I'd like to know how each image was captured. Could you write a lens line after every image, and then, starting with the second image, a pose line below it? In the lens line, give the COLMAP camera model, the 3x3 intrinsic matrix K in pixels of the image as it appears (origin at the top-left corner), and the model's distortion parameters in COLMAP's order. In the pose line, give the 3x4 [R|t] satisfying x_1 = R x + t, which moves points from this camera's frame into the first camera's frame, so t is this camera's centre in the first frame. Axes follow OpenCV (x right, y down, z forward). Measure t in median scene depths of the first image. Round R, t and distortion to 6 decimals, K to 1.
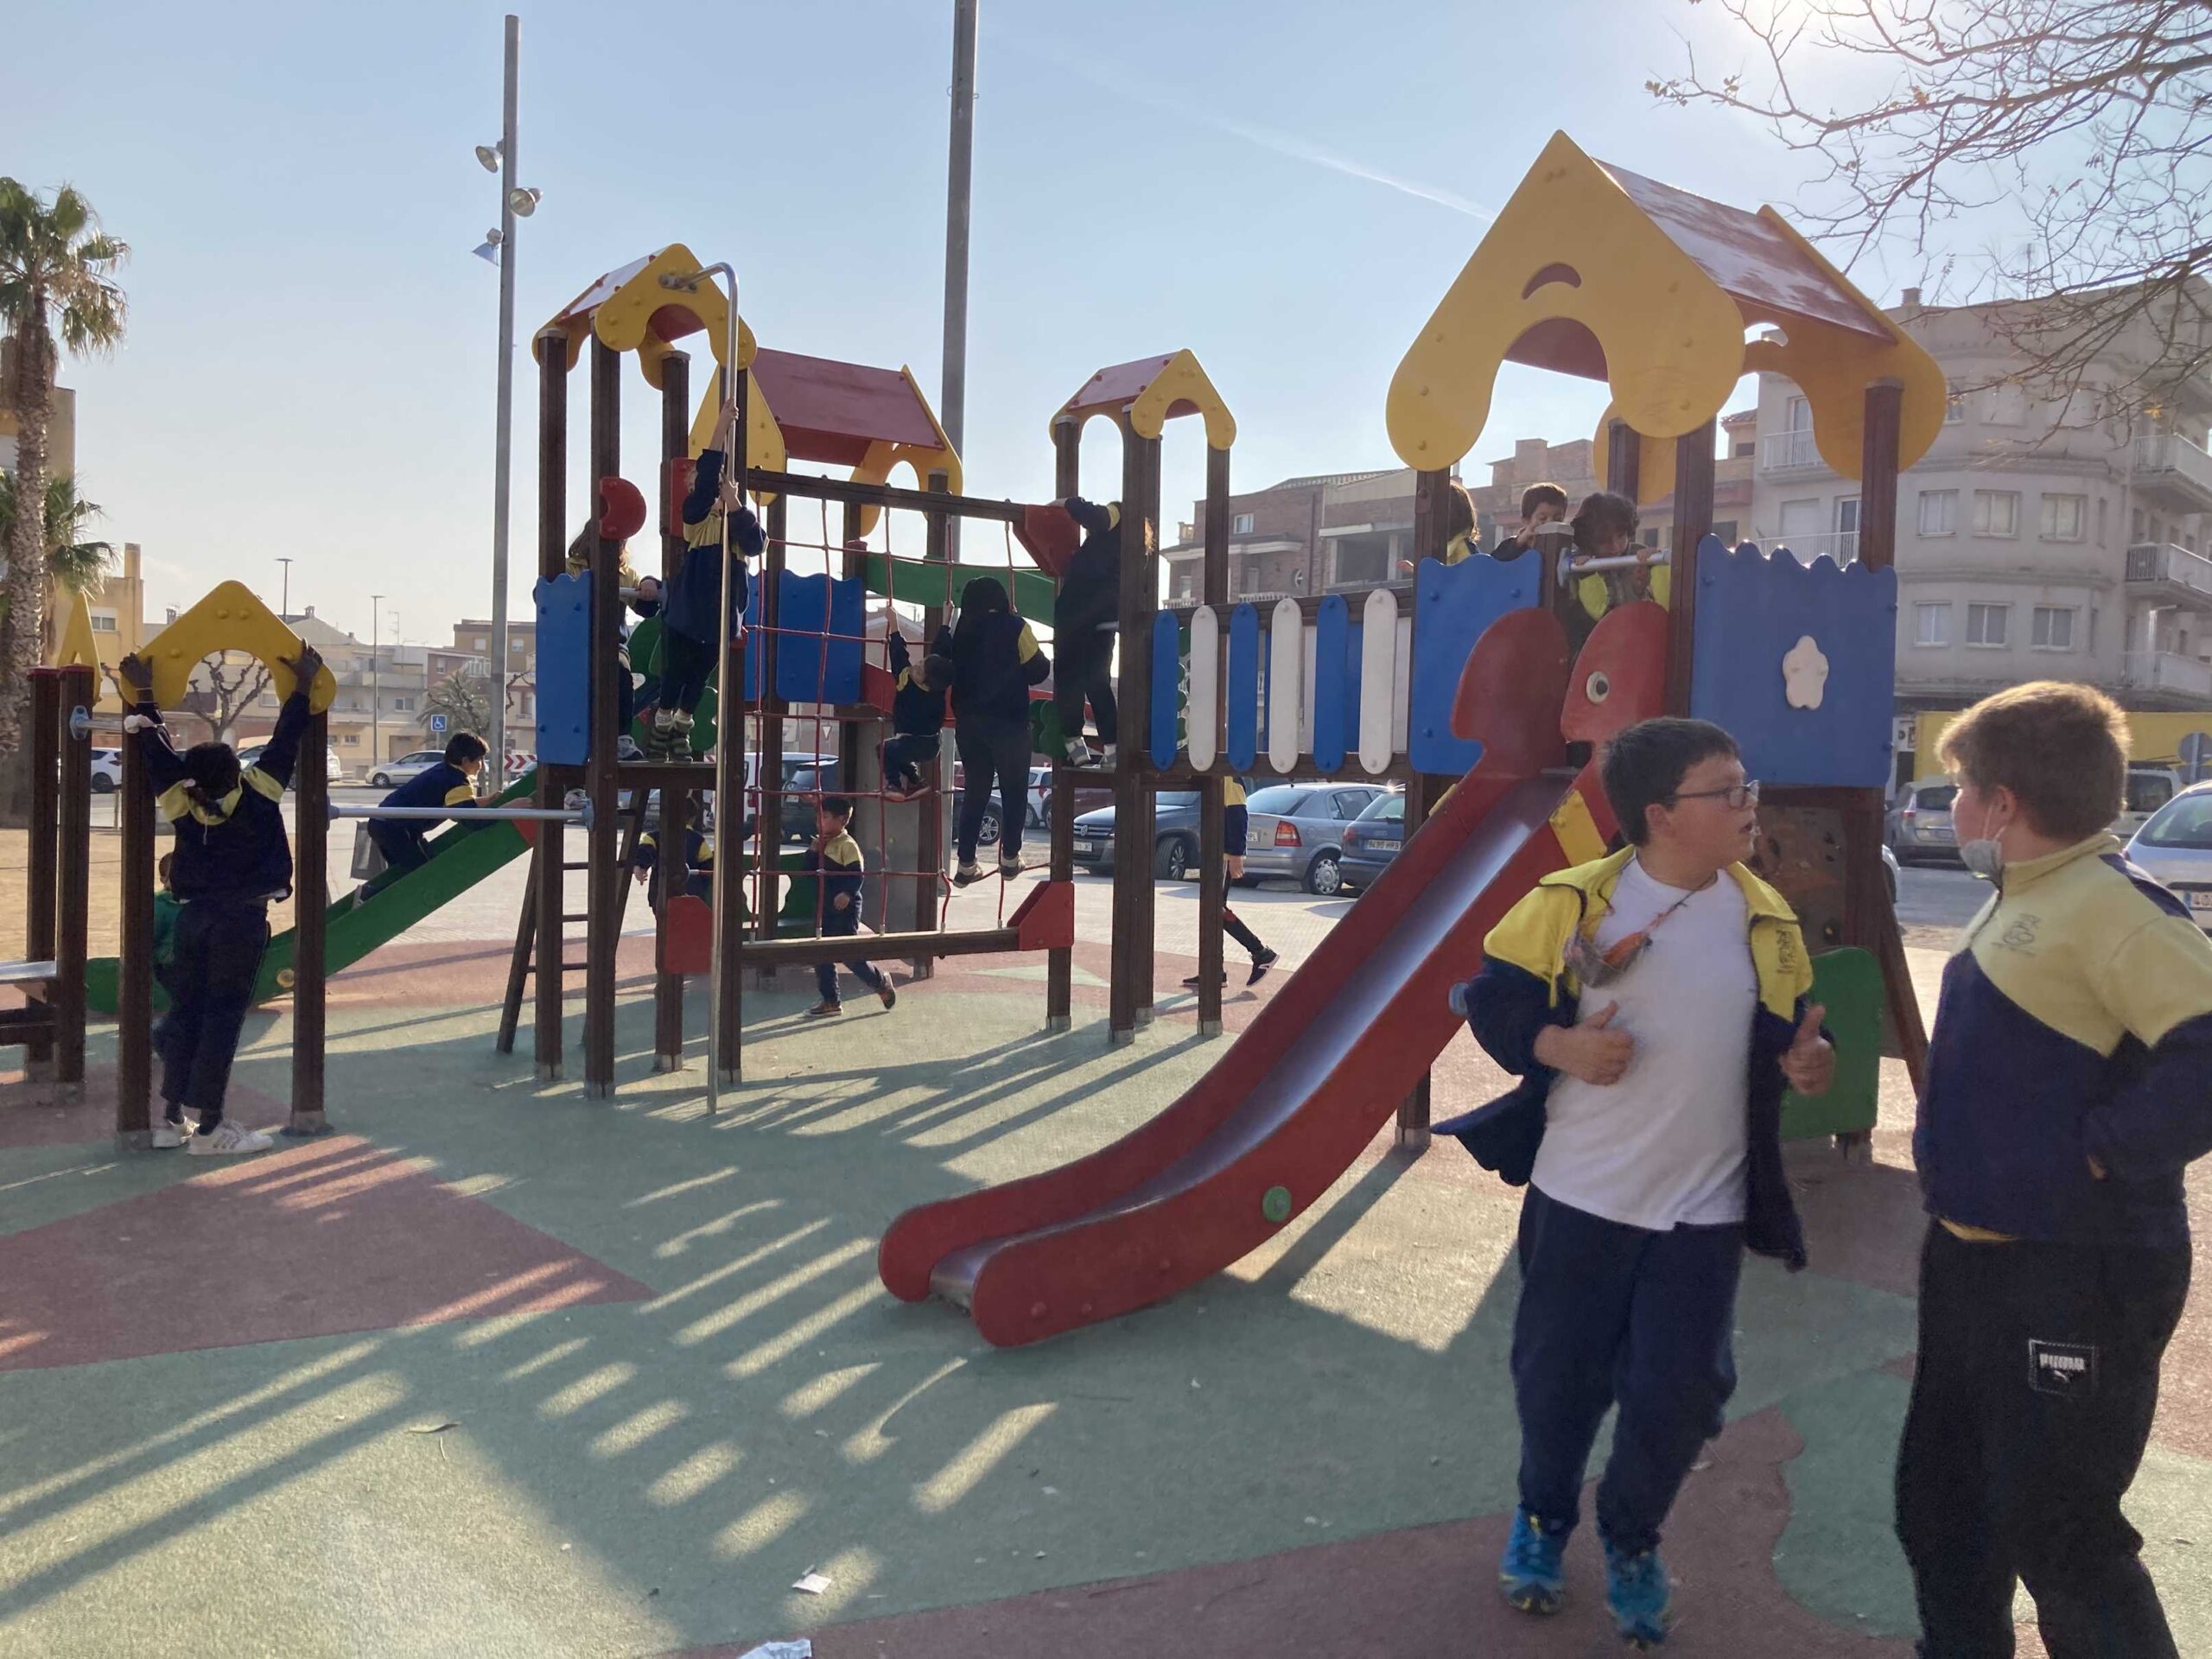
lens RADIAL K [[1815.7, 0, 1106.8], [0, 1815.7, 830.3], [0, 0, 1]] dist [0.002204, 0.001156]
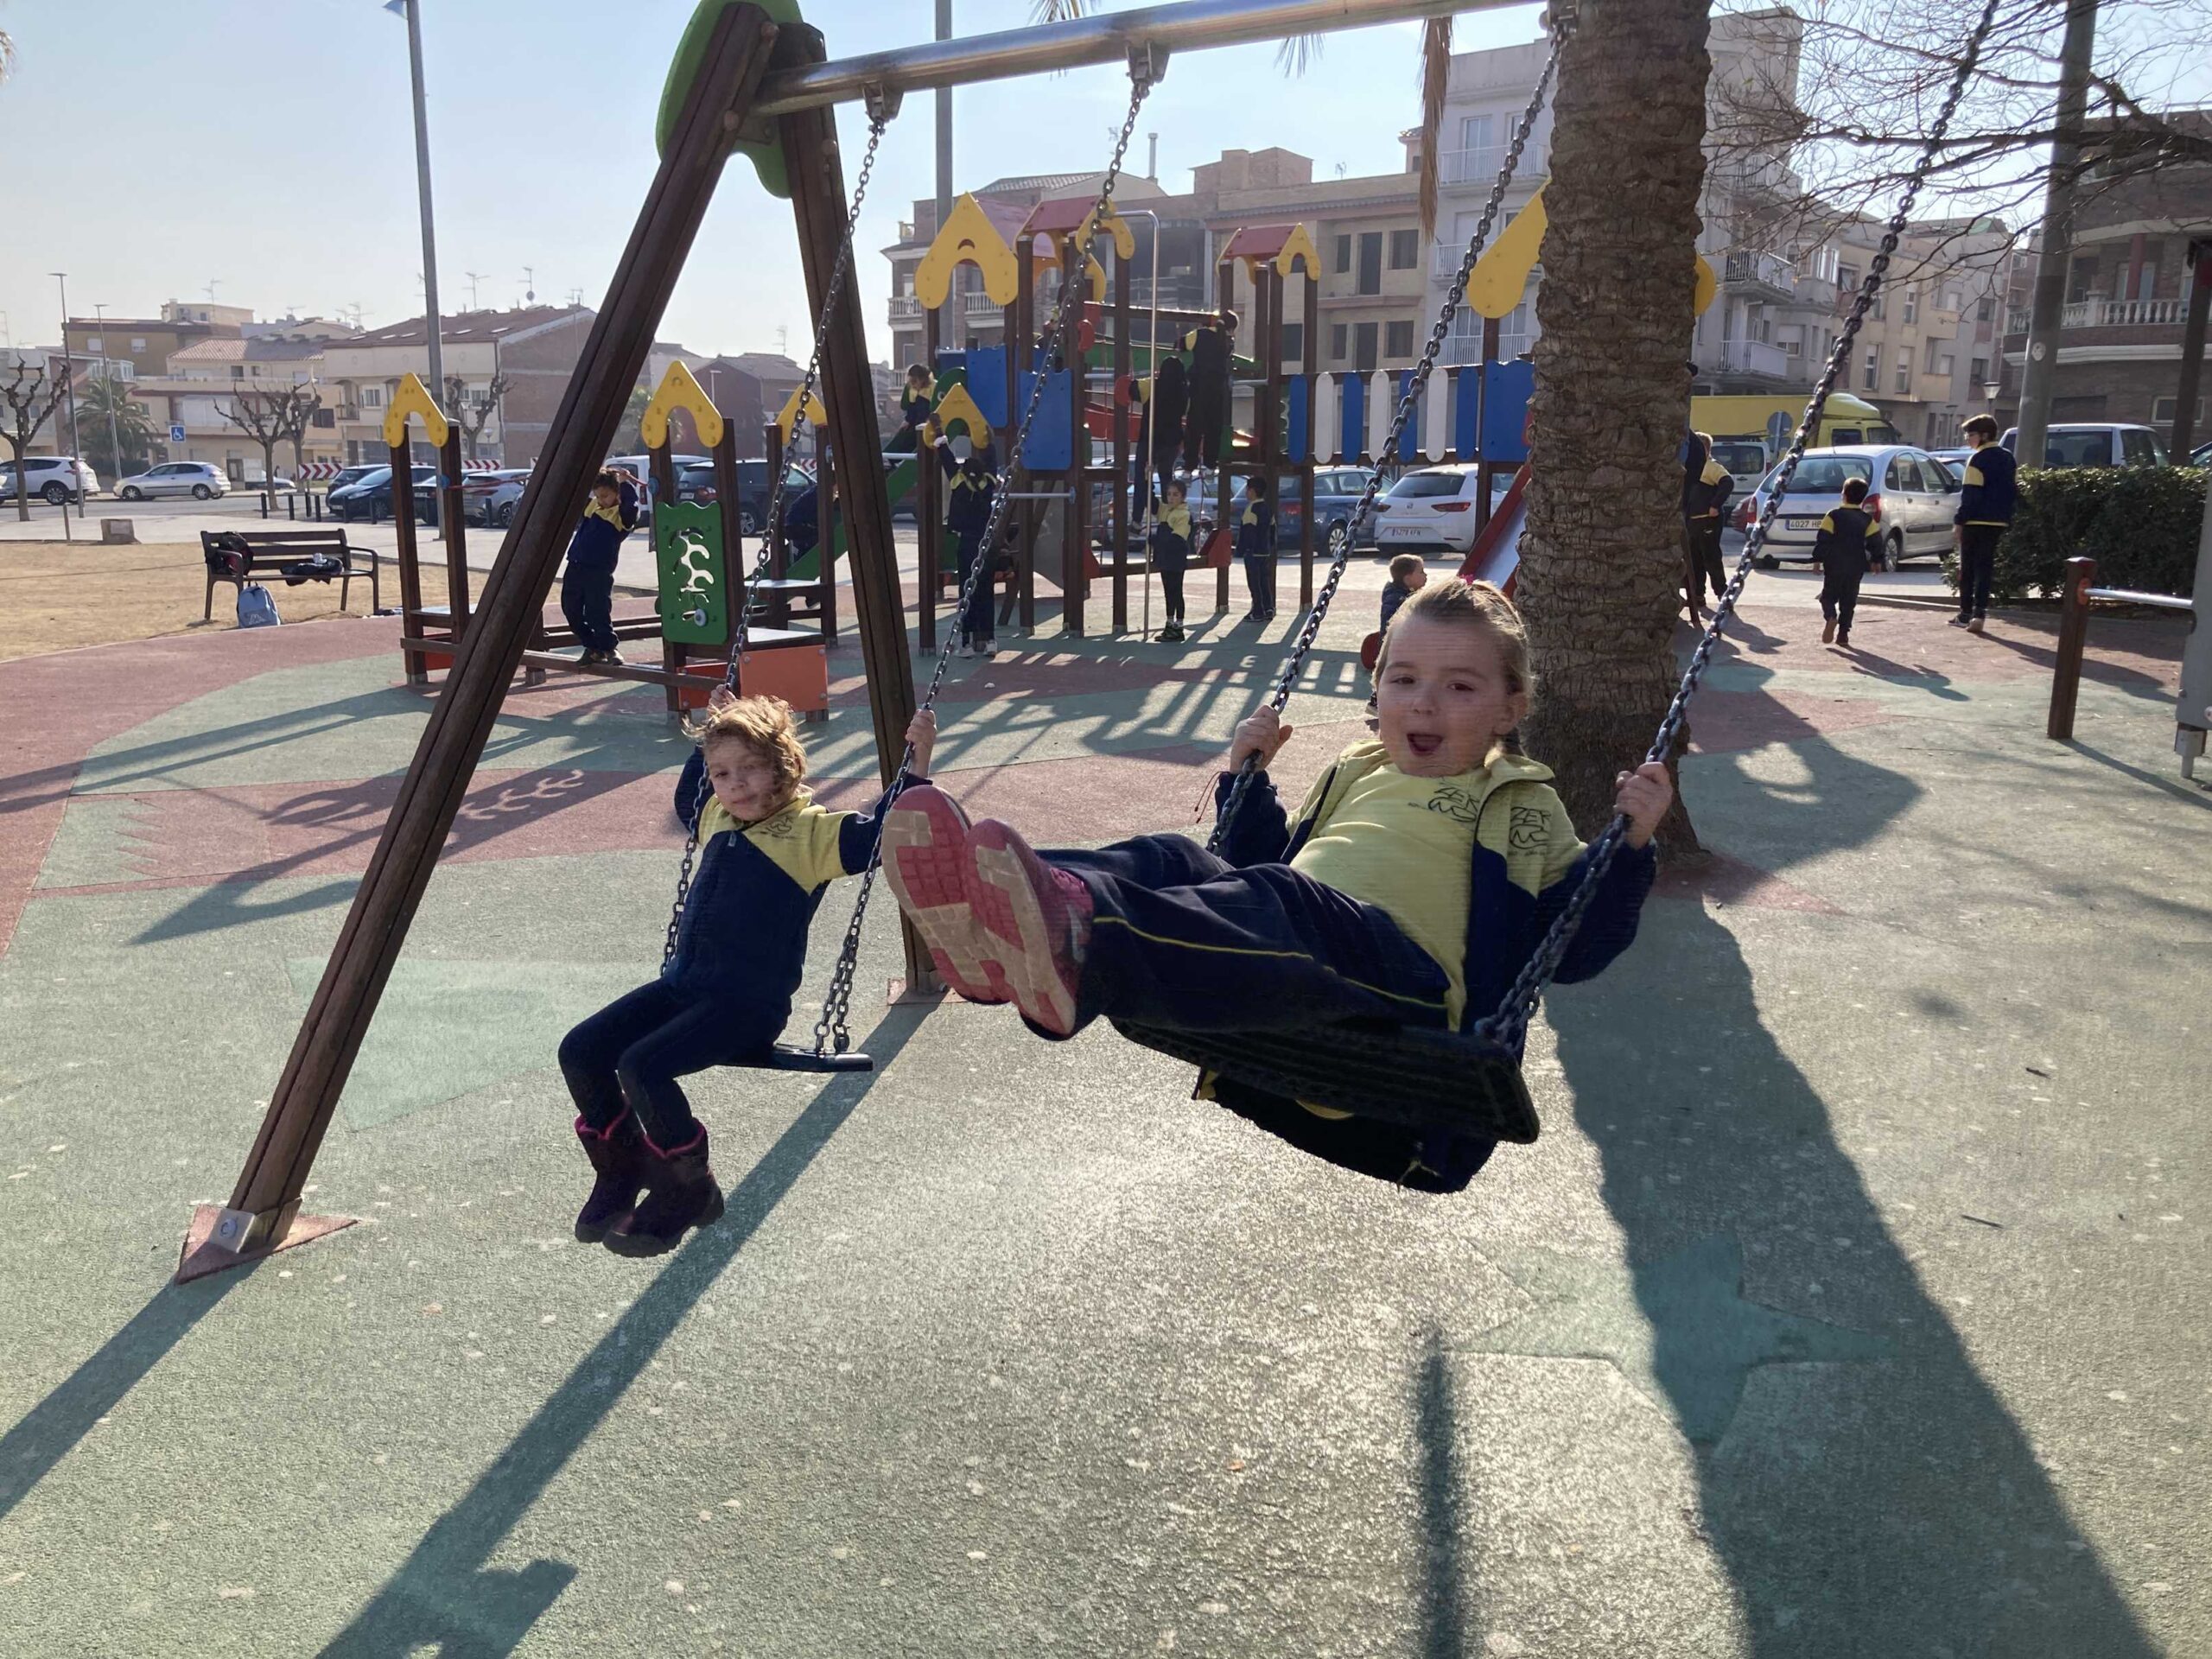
lens RADIAL K [[1815.7, 0, 1108.2], [0, 1815.7, 829.4], [0, 0, 1]] dist [0.002204, 0.001156]
pose [[0.979509, -0.065931, 0.190305, -0.093816], [0.033092, 0.984743, 0.170838, 0.002371], [-0.198665, -0.161040, 0.966746, -0.143268]]
